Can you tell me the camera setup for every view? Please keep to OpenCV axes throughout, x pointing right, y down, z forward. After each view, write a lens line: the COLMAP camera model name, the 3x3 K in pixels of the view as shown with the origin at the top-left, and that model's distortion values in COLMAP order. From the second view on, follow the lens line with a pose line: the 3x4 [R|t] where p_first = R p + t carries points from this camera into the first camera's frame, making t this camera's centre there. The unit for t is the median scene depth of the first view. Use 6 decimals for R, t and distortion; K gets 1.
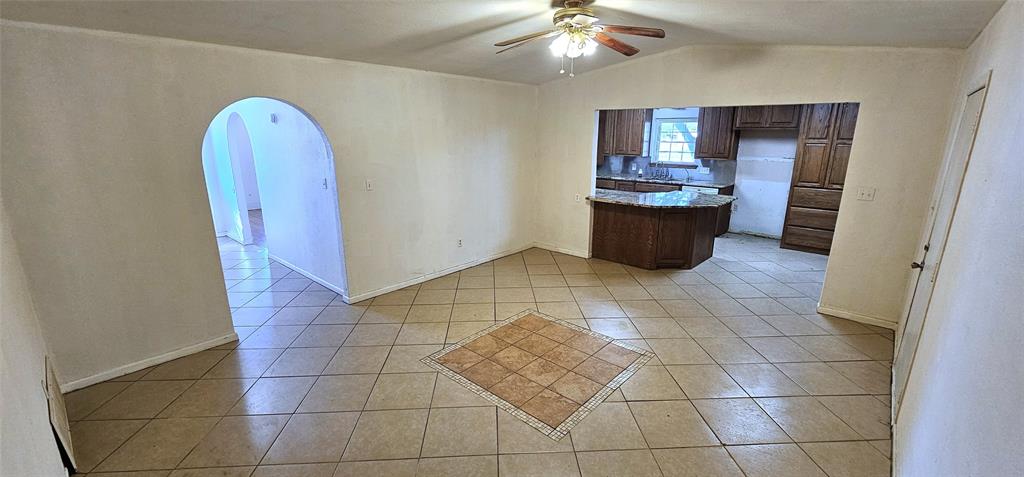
lens RADIAL K [[417.2, 0, 509.2], [0, 417.2, 243.7], [0, 0, 1]] dist [-0.003390, 0.001433]
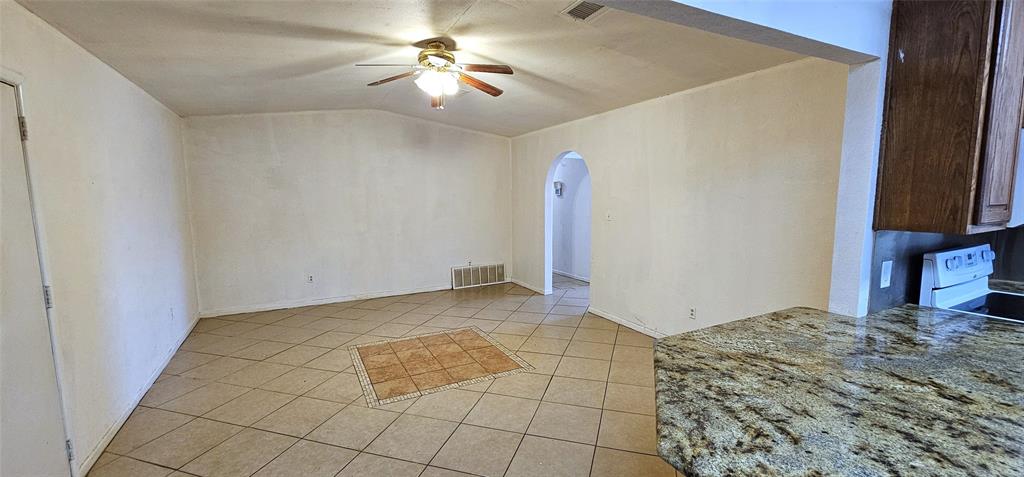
lens RADIAL K [[417.2, 0, 516.0], [0, 417.2, 242.3], [0, 0, 1]] dist [-0.003390, 0.001433]
pose [[-0.335378, 0.111682, -0.935440, 0.453493], [-0.232283, 0.952490, 0.196997, -0.133349], [0.912998, 0.283355, -0.293503, 0.638462]]
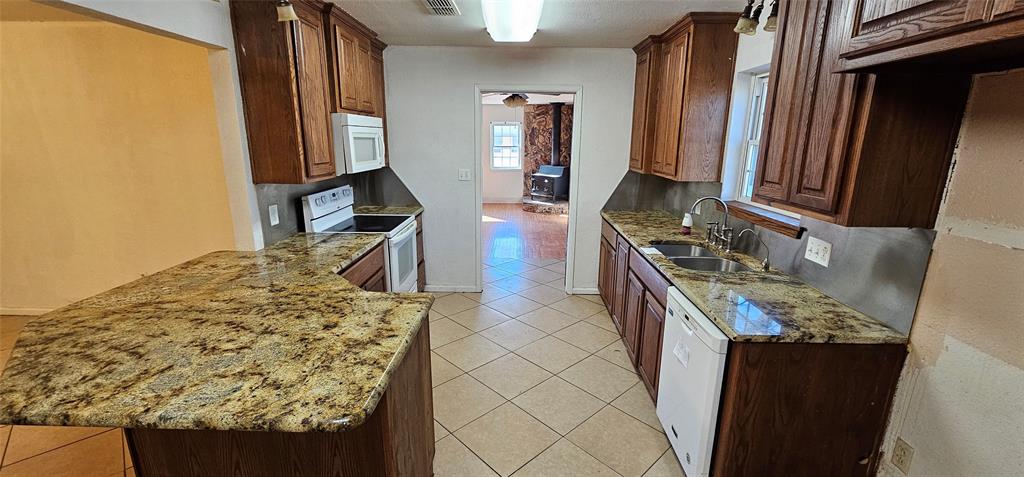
lens RADIAL K [[417.2, 0, 508.3], [0, 417.2, 241.9], [0, 0, 1]] dist [-0.003390, 0.001433]
pose [[0.657662, 0.188323, -0.729394, 0.528651], [-0.204147, 0.976571, 0.068071, -0.159157], [0.725124, 0.104136, 0.680698, 0.683806]]
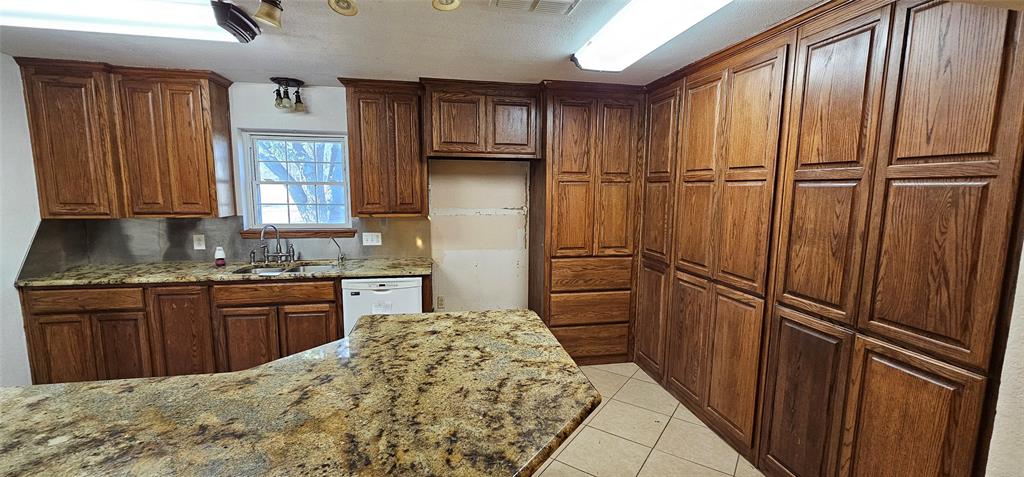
lens RADIAL K [[417.2, 0, 513.9], [0, 417.2, 239.5], [0, 0, 1]] dist [-0.003390, 0.001433]
pose [[0.598927, -0.091750, 0.795530, 0.177488], [0.198792, 0.979354, -0.036713, -0.123374], [-0.775737, 0.180134, 0.604801, 0.571351]]
